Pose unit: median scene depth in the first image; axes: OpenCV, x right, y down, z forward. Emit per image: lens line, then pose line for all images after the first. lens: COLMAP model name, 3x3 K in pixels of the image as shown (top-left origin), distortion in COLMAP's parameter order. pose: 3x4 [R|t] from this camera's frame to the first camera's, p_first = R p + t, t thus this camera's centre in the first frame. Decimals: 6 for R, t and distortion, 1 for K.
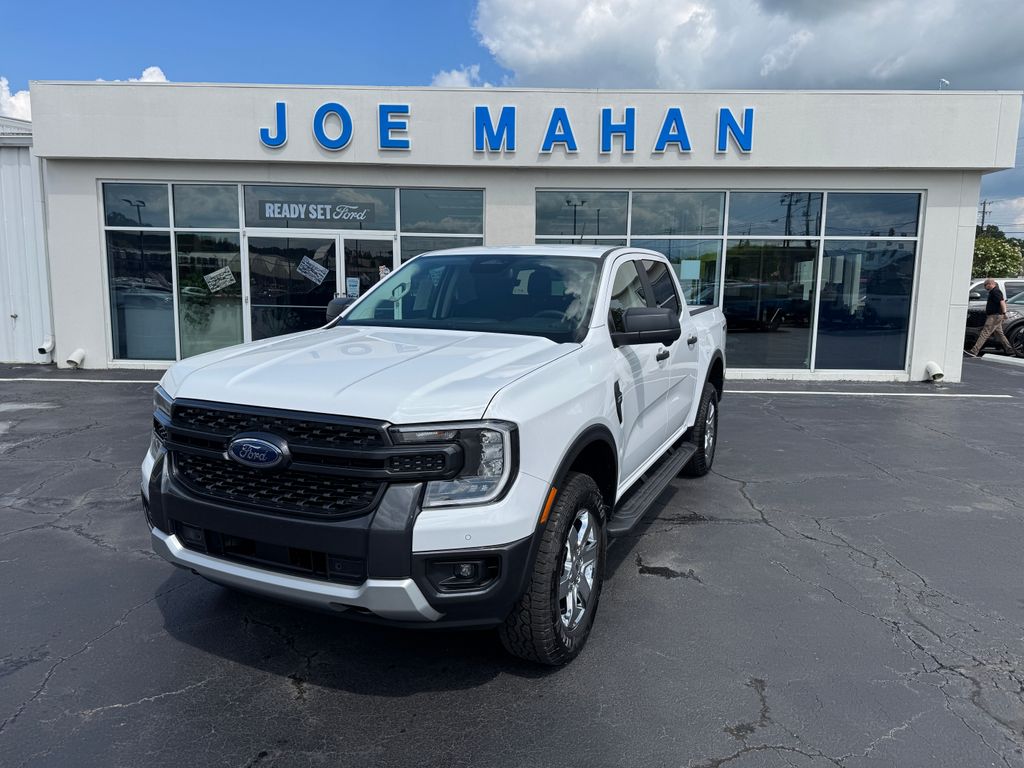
lens RADIAL K [[679.5, 0, 512.0], [0, 679.5, 384.0], [0, 0, 1]] dist [-0.002778, -0.002337]
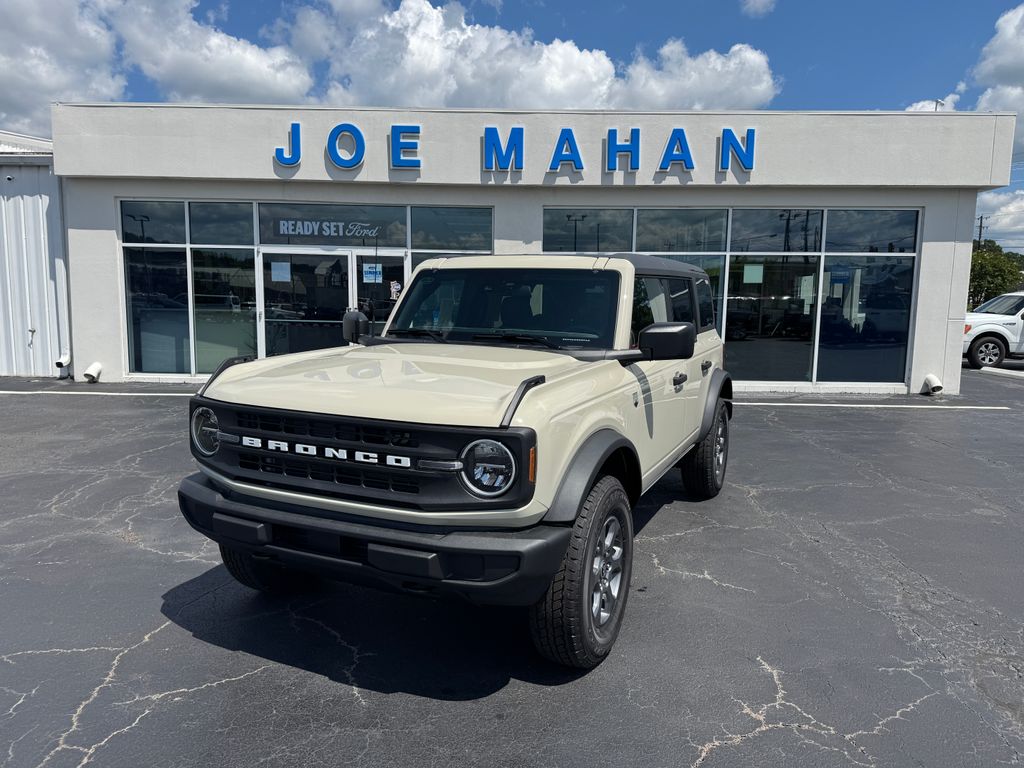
lens RADIAL K [[679.5, 0, 512.0], [0, 679.5, 384.0], [0, 0, 1]] dist [-0.002778, -0.002337]
pose [[0.999999, -0.000875, 0.000588, -0.012968], [0.000887, 0.999789, -0.020515, 0.001923], [-0.000570, 0.020515, 0.999789, -0.021150]]
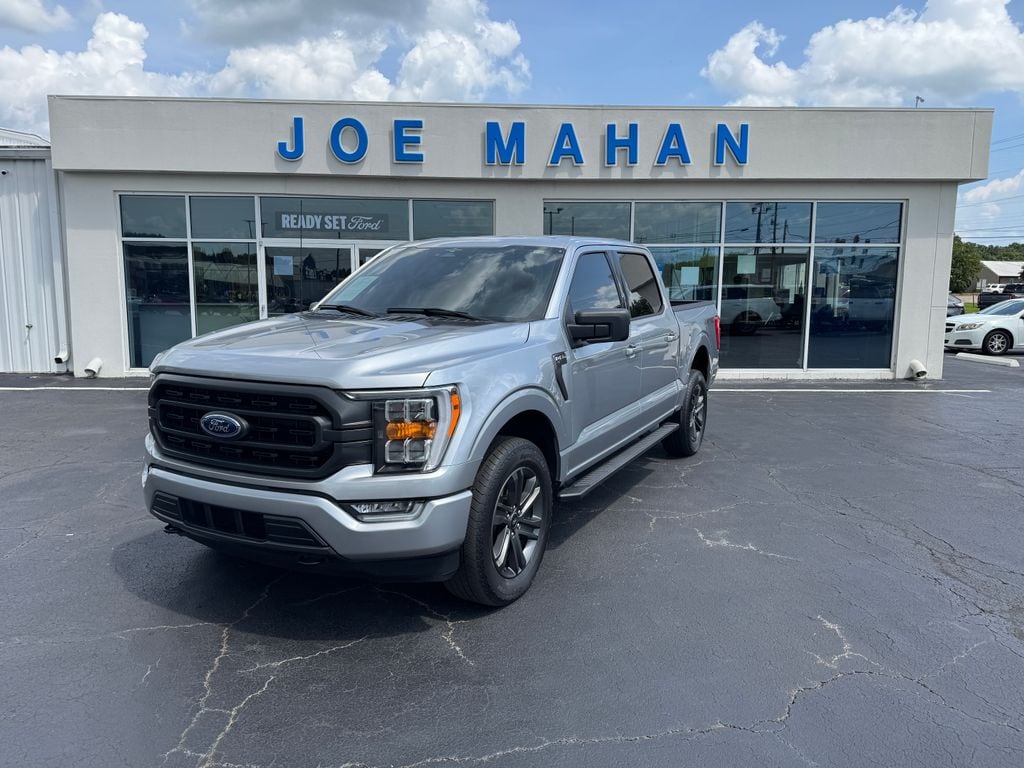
lens RADIAL K [[676.6, 0, 512.0], [0, 676.6, 384.0], [0, 0, 1]] dist [0.003310, -0.005761]
pose [[0.999104, -0.013816, 0.040012, -0.058566], [0.014198, 0.999856, -0.009273, 0.005610], [-0.039878, 0.009833, 0.999156, -0.038190]]
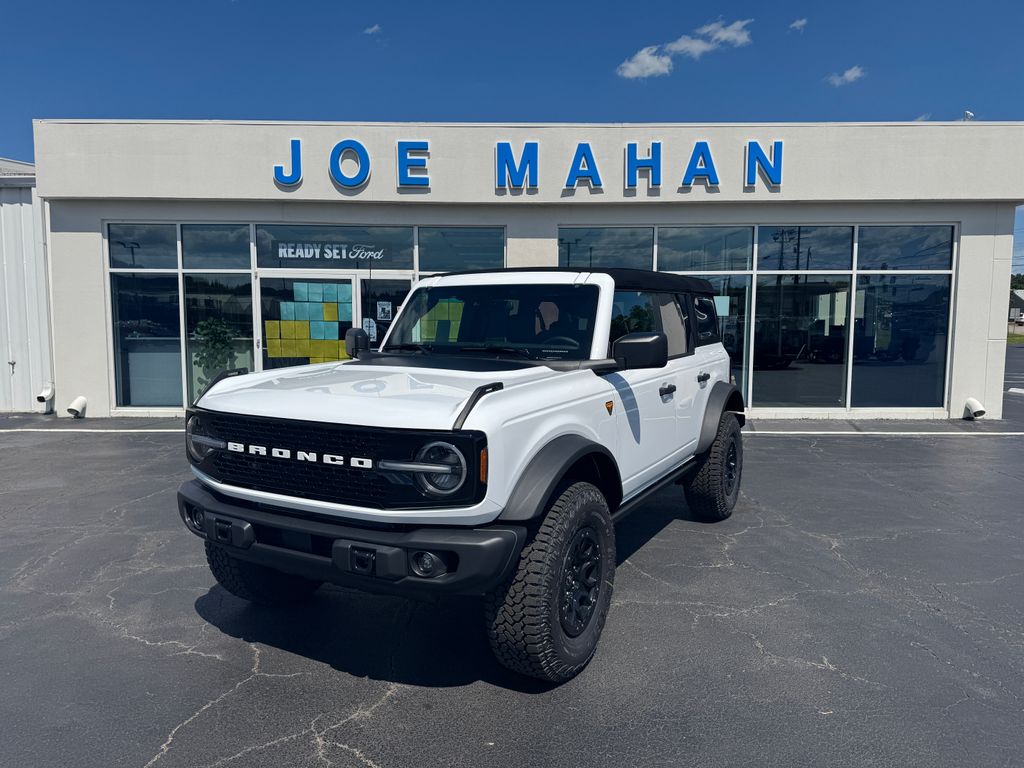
lens RADIAL K [[675.9, 0, 510.8], [0, 675.9, 388.6], [0, 0, 1]] dist [0.015969, -0.020789]
pose [[0.999856, -0.013038, 0.010902, -0.046627], [0.013542, 0.998778, -0.047525, -0.009794], [-0.010269, 0.047666, 0.998811, 0.045572]]
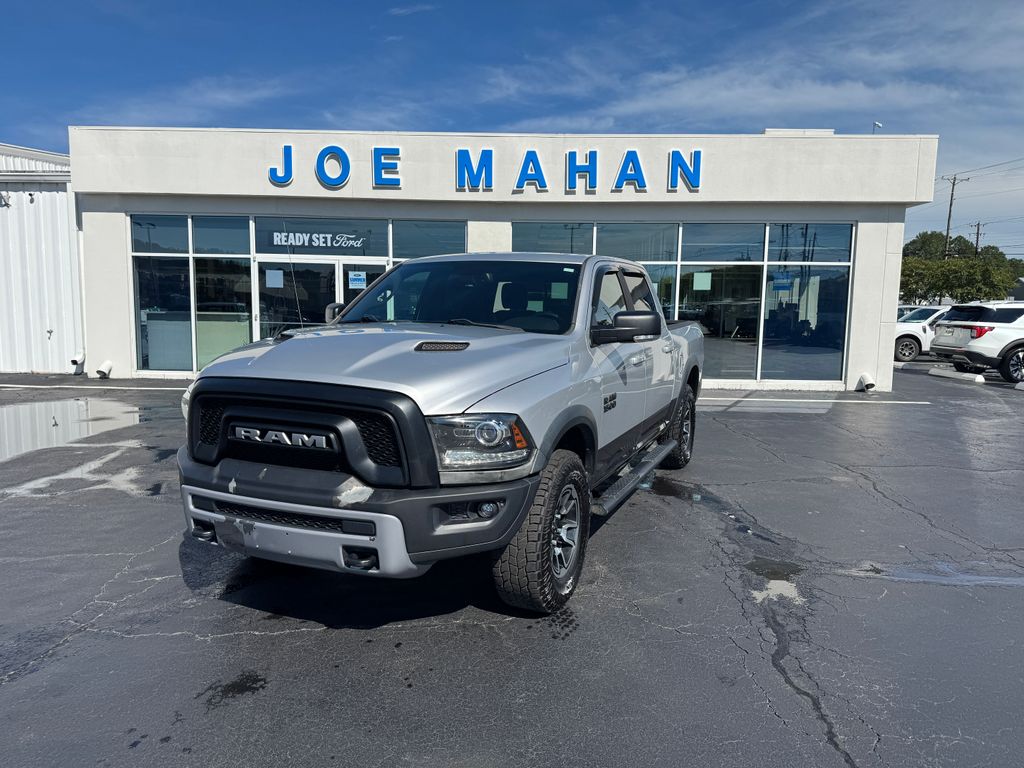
lens RADIAL K [[676.6, 0, 512.0], [0, 676.6, 384.0], [0, 0, 1]] dist [0.003310, -0.005761]
pose [[0.999979, 0.001698, -0.006180, 0.042932], [-0.001873, 0.999595, -0.028388, 0.018425], [0.006129, 0.028399, 0.999578, -0.122394]]
